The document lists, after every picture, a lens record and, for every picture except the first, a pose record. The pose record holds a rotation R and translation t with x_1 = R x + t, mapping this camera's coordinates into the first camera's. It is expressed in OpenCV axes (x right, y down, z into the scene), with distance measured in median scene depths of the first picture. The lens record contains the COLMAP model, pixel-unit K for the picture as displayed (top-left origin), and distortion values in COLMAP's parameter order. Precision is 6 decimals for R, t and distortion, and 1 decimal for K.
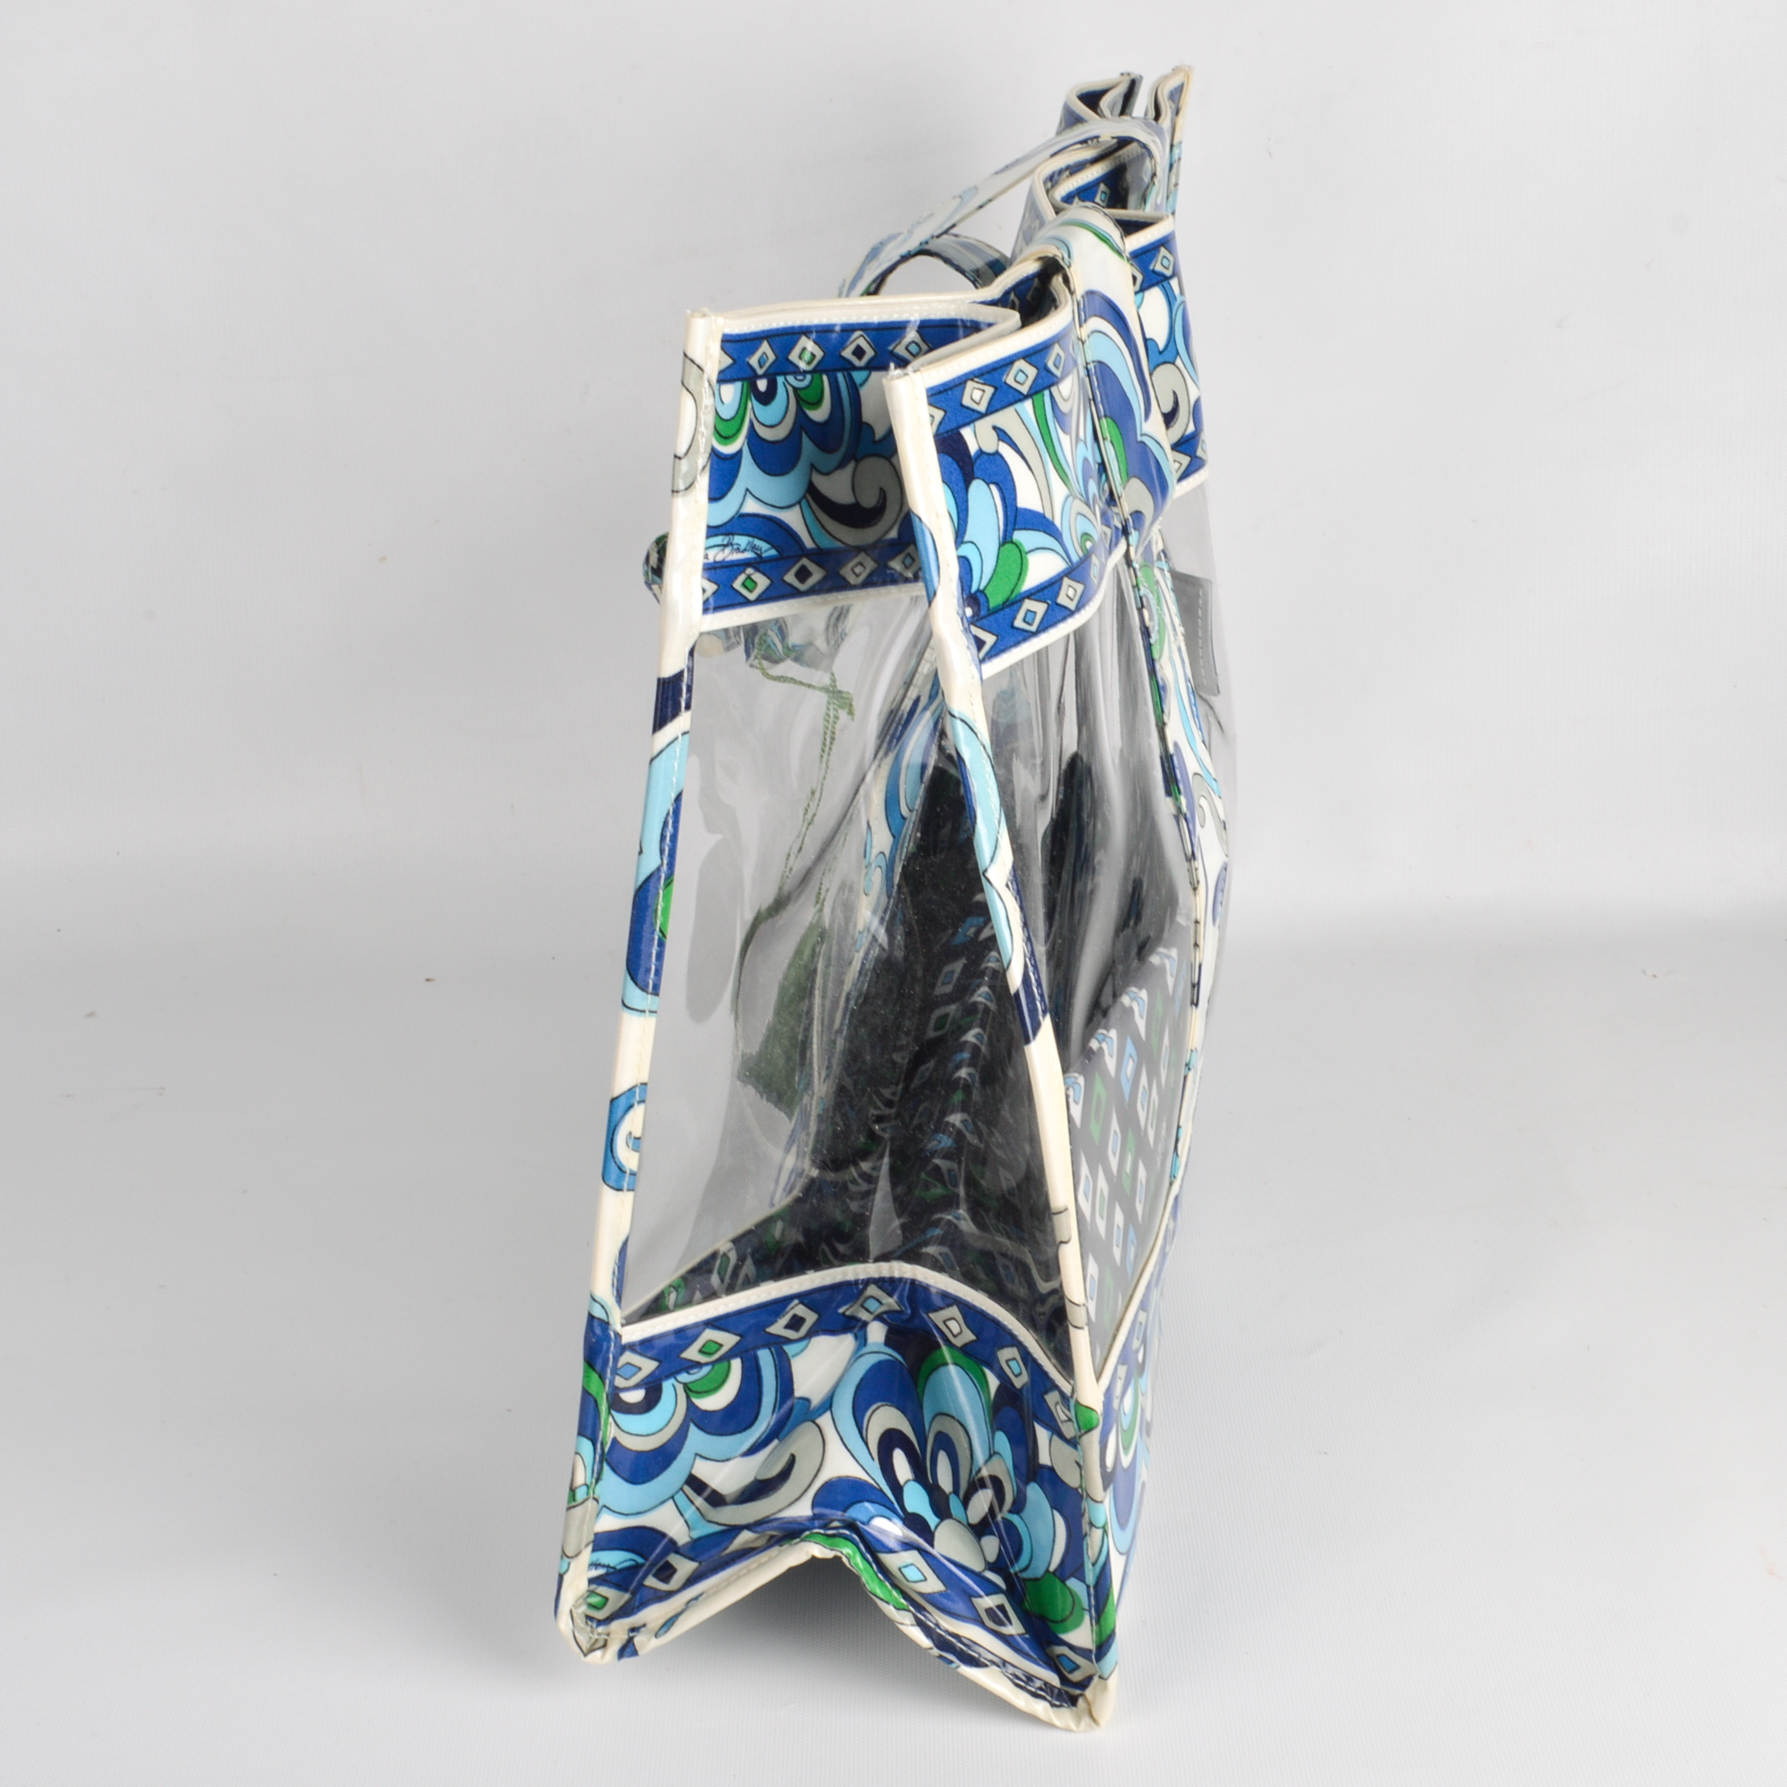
lens RADIAL K [[3184.3, 0, 898.1], [0, 3184.3, 892.9], [0, 0, 1]] dist [-0.071132, 0.000000]
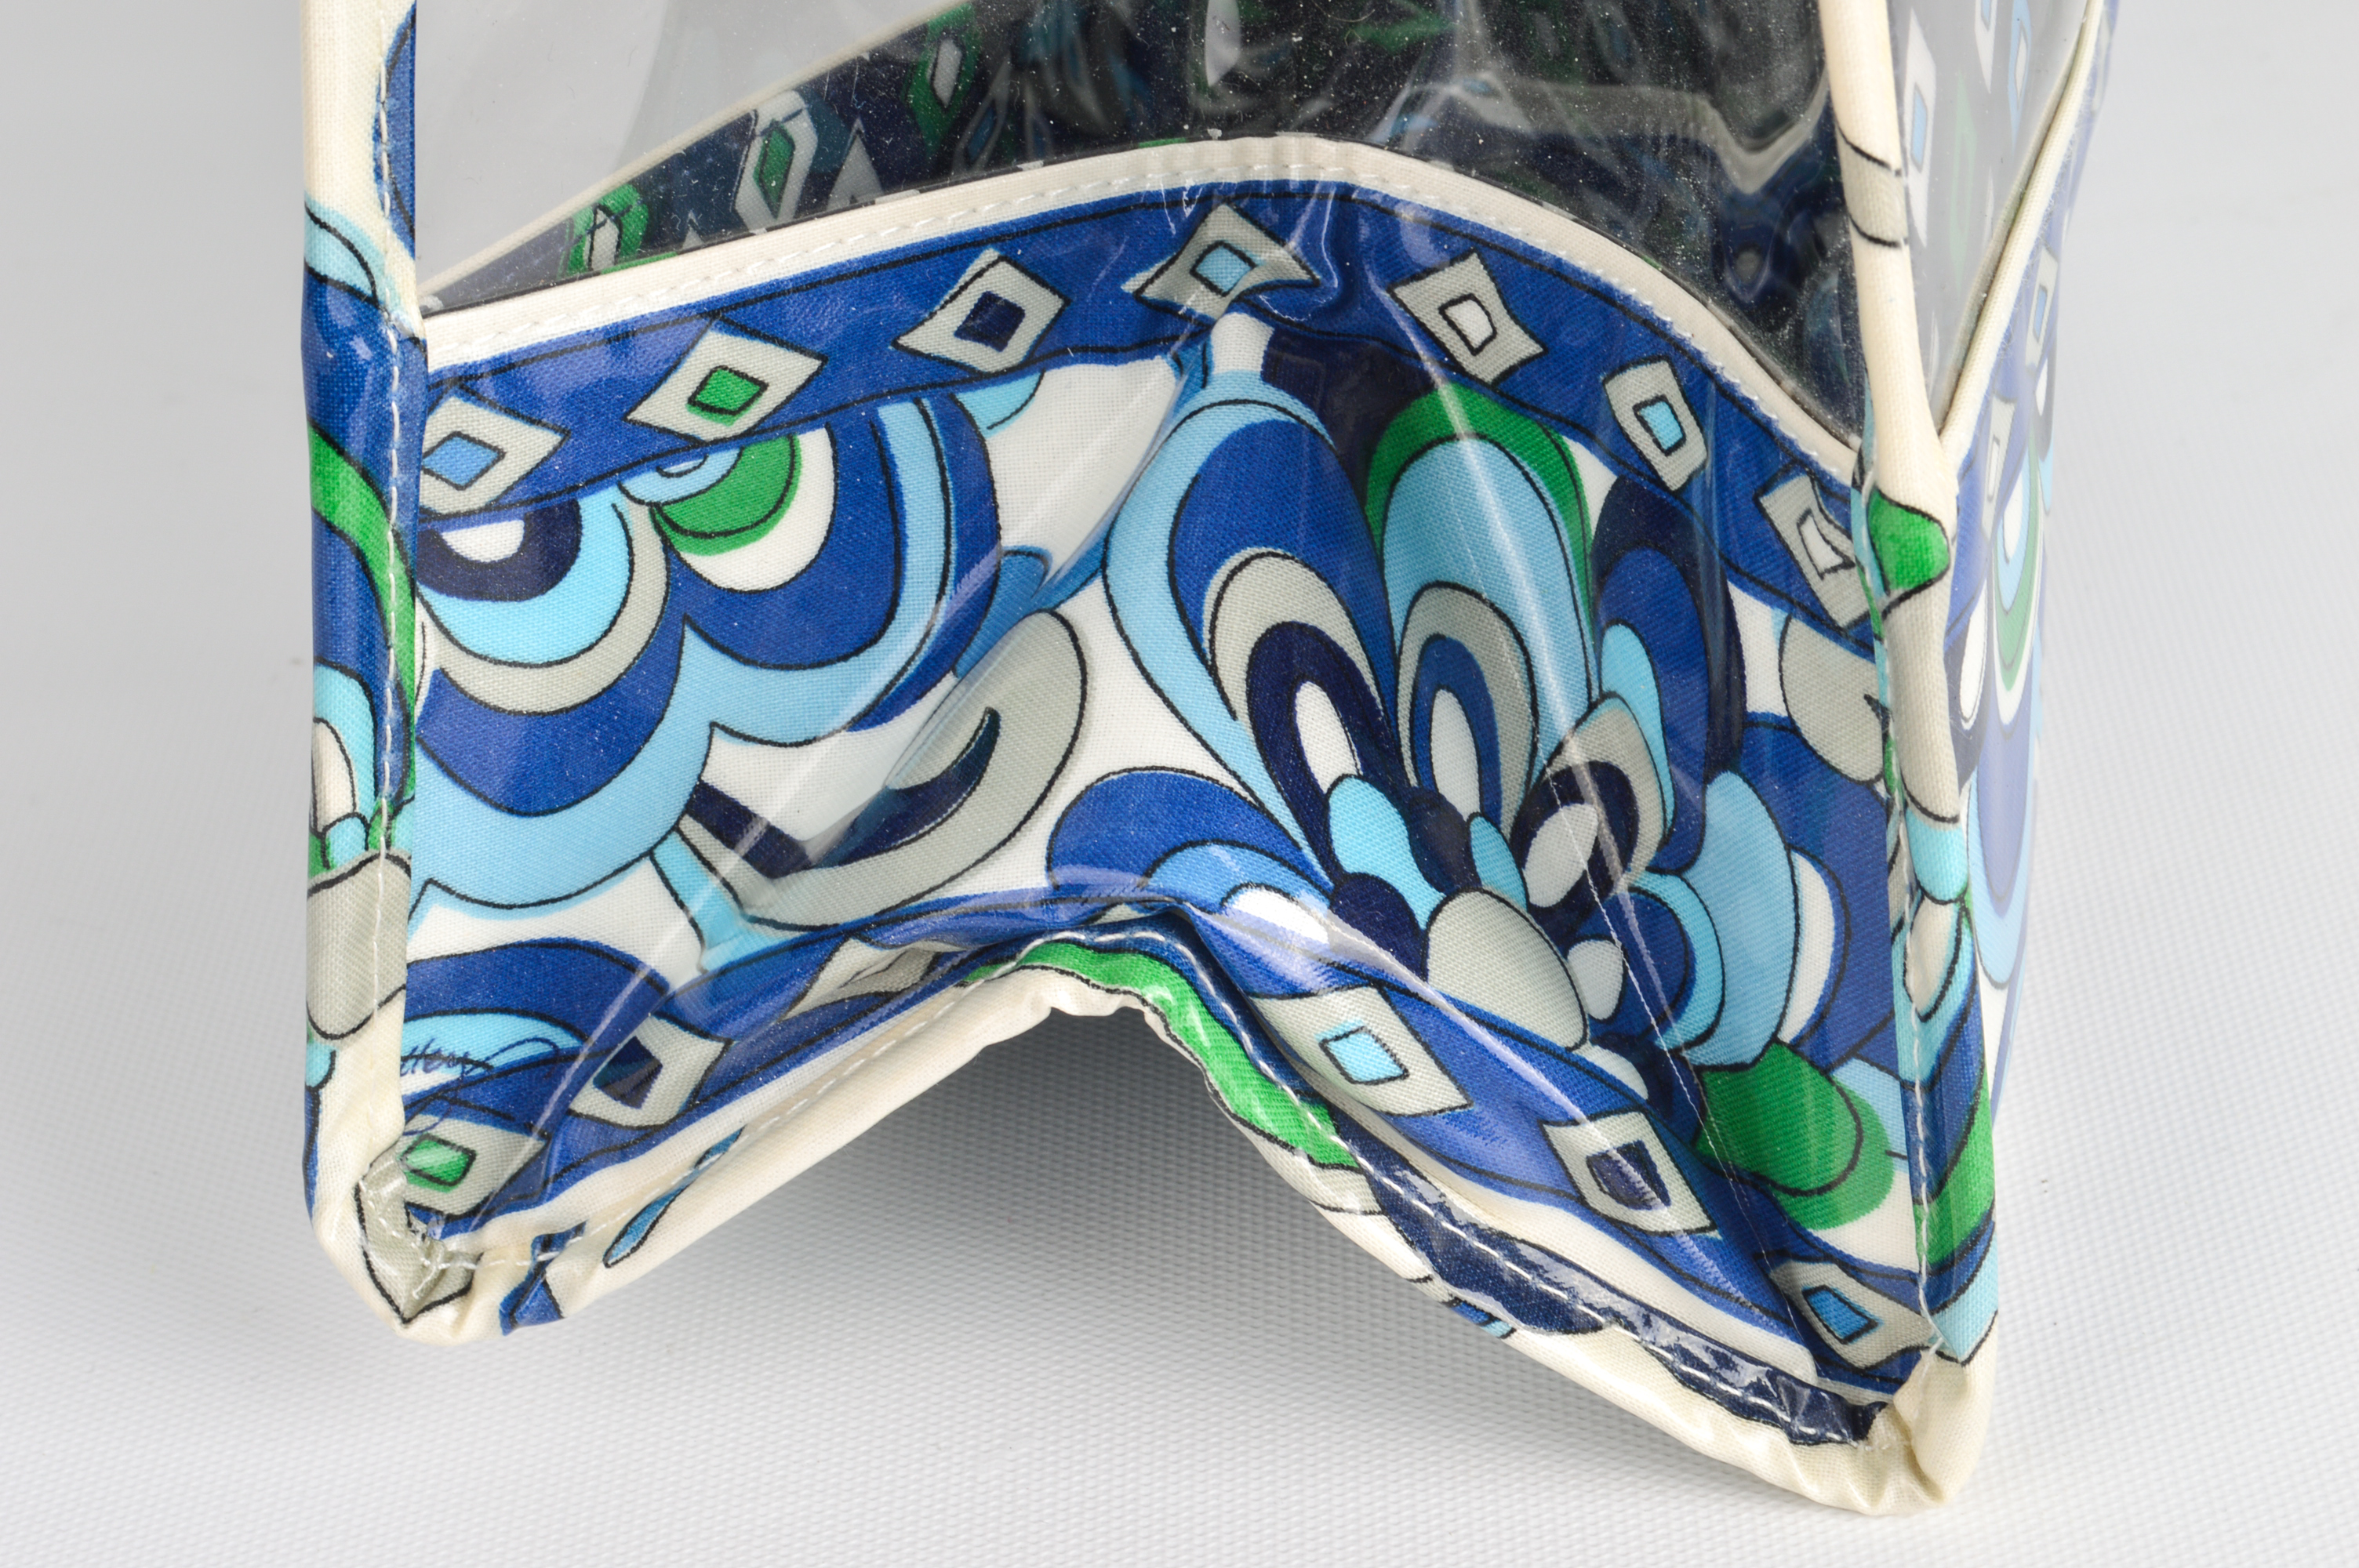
lens RADIAL K [[4832.4, 0, 1177.3], [0, 4832.4, 781.8], [0, 0, 1]] dist [0.044177, 0.000000]
pose [[0.998657, -0.026605, -0.044454, 0.008187], [0.033023, 0.988054, 0.150529, 0.109330], [0.039918, -0.151795, 0.987606, 0.505072]]
